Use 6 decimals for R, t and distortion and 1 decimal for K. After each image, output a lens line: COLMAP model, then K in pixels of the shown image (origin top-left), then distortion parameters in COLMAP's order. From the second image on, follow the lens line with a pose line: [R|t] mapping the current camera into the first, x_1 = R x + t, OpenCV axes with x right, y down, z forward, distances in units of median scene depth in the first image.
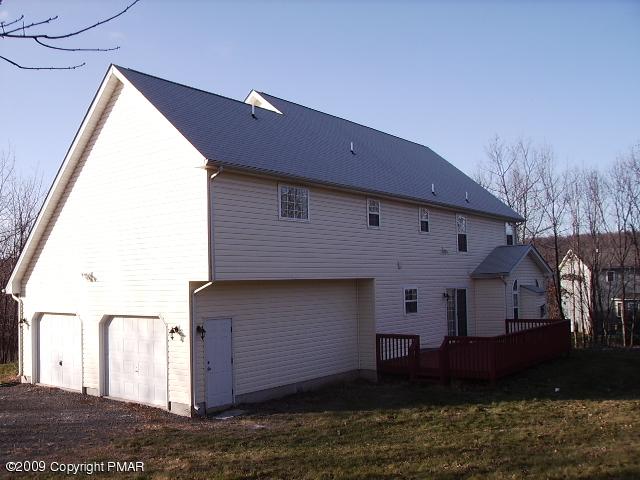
lens RADIAL K [[661.4, 0, 320.0], [0, 661.4, 240.0], [0, 0, 1]] dist [-0.135427, 0.028270]
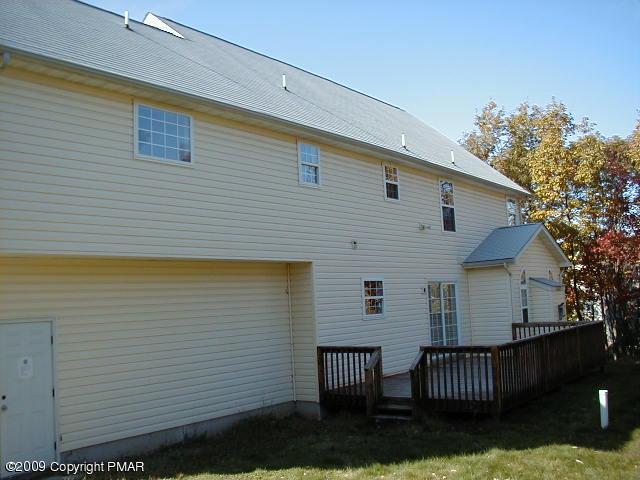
lens RADIAL K [[661.4, 0, 320.0], [0, 661.4, 240.0], [0, 0, 1]] dist [-0.135427, 0.028270]
pose [[0.999682, -0.025122, 0.001988, 0.084536], [0.025170, 0.999259, -0.029132, 0.052499], [-0.001255, 0.029173, 0.999574, 0.320978]]
